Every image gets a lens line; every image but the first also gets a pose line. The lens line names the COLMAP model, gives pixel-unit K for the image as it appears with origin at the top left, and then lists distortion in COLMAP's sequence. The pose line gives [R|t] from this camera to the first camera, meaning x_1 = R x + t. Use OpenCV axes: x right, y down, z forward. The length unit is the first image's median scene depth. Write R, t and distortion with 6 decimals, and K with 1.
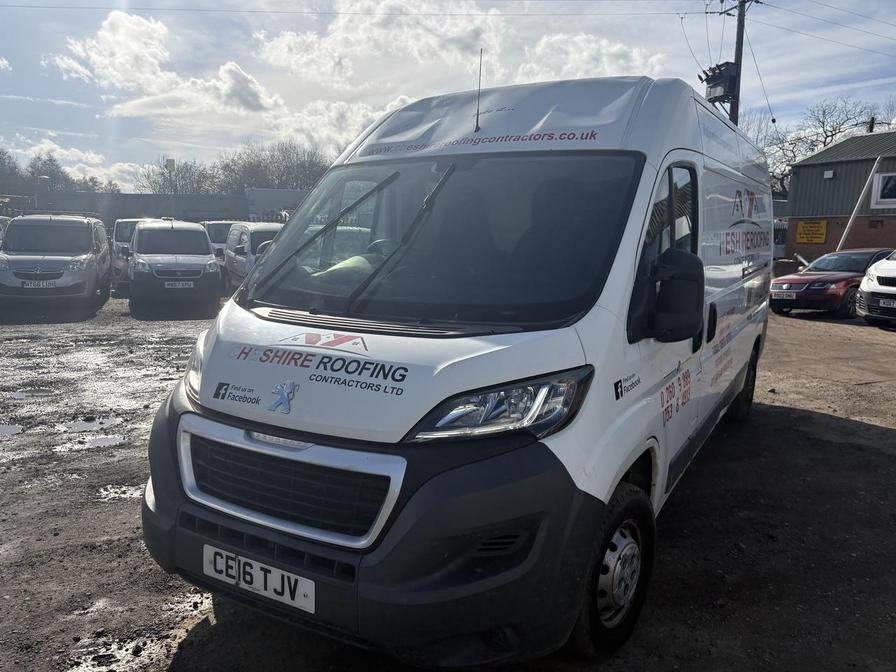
lens RADIAL K [[685.7, 0, 453.7], [0, 685.7, 337.1], [0, 0, 1]] dist [0.061219, -0.051354]
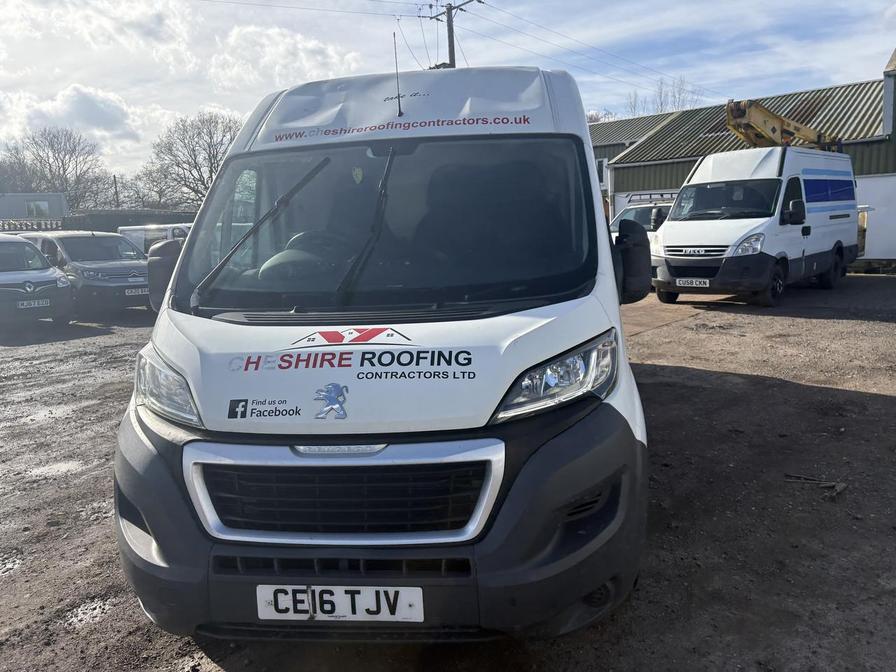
lens RADIAL K [[685.7, 0, 456.2], [0, 685.7, 326.2], [0, 0, 1]] dist [0.061219, -0.051354]
pose [[0.911747, -0.113987, 0.394619, -0.449973], [0.117303, 0.992970, 0.015799, -0.007584], [-0.393646, 0.031885, 0.918709, 0.098645]]
